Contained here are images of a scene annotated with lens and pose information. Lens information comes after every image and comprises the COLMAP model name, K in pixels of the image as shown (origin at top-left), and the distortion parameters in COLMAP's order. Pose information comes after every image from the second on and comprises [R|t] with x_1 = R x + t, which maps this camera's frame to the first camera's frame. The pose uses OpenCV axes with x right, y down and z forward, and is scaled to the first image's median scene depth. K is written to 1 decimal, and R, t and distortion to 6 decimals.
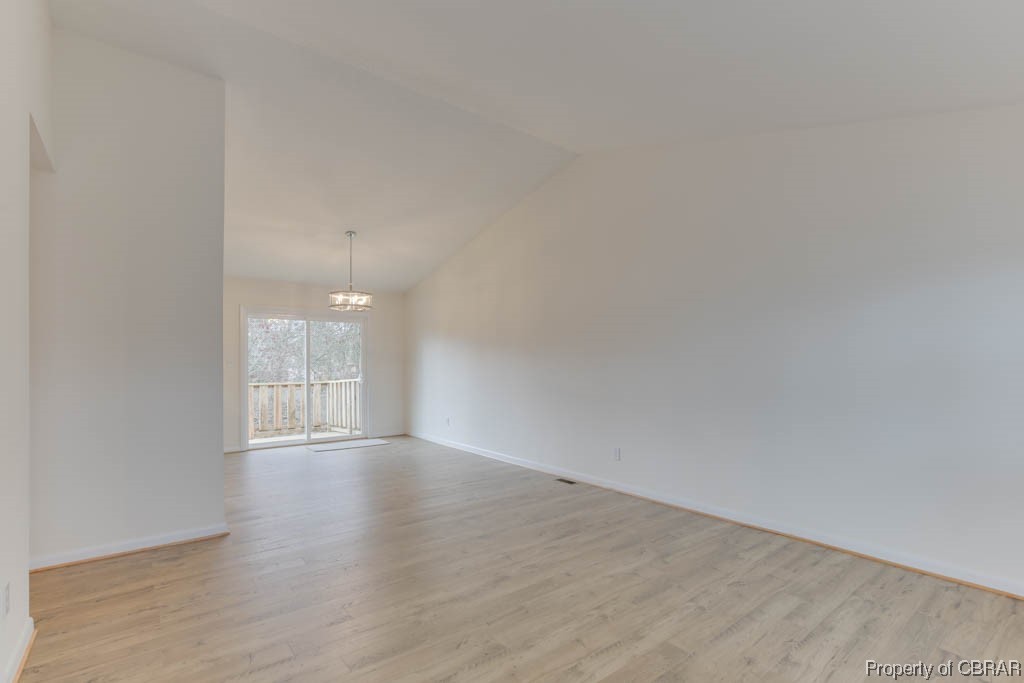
lens RADIAL K [[482.4, 0, 529.1], [0, 482.4, 362.0], [0, 0, 1]] dist [-0.002250, -0.000054]
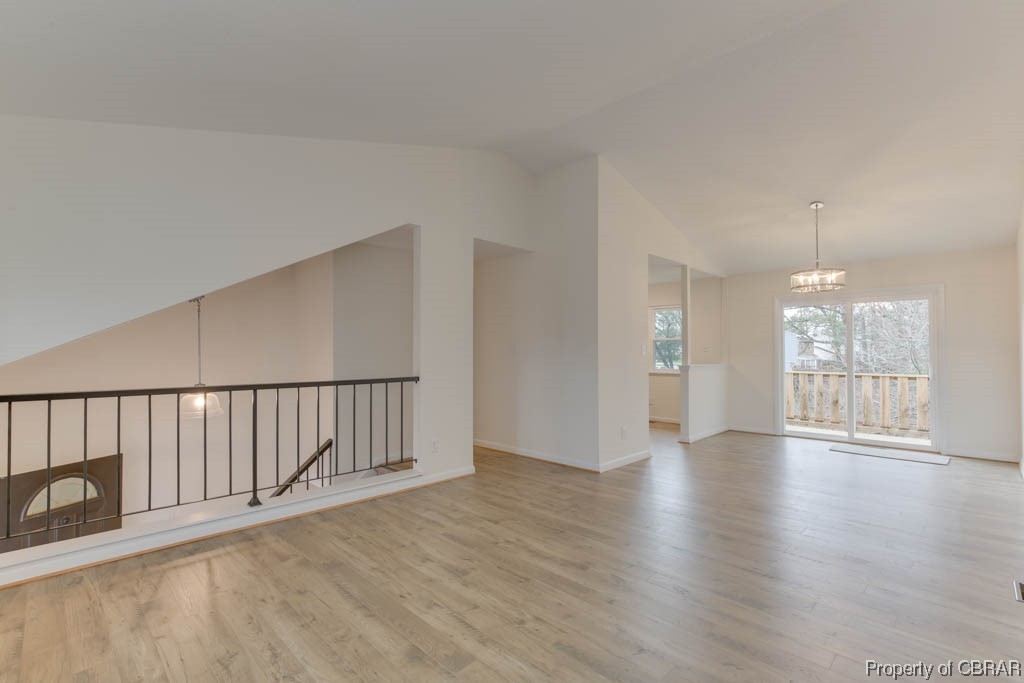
lens RADIAL K [[477.4, 0, 512.0], [0, 477.4, 341.5], [0, 0, 1]] dist [-0.000391, 0.000761]
pose [[0.088929, -0.019766, -0.995842, 0.802295], [0.001708, 0.999805, -0.019692, -0.001282], [0.996037, 0.000051, 0.088945, 0.660196]]
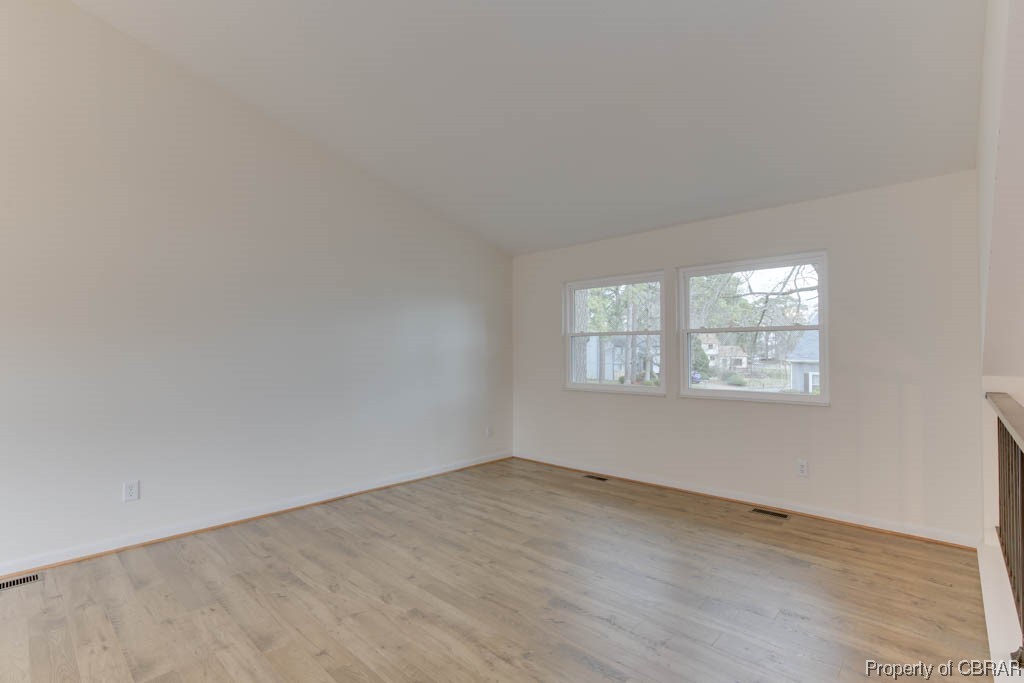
lens RADIAL K [[477.4, 0, 512.0], [0, 477.4, 341.5], [0, 0, 1]] dist [-0.000391, 0.000761]
pose [[-0.123113, 0.020422, 0.992182, -0.774272], [0.001415, 0.999791, -0.020403, -0.002062], [-0.992392, -0.001108, -0.123116, 0.807021]]
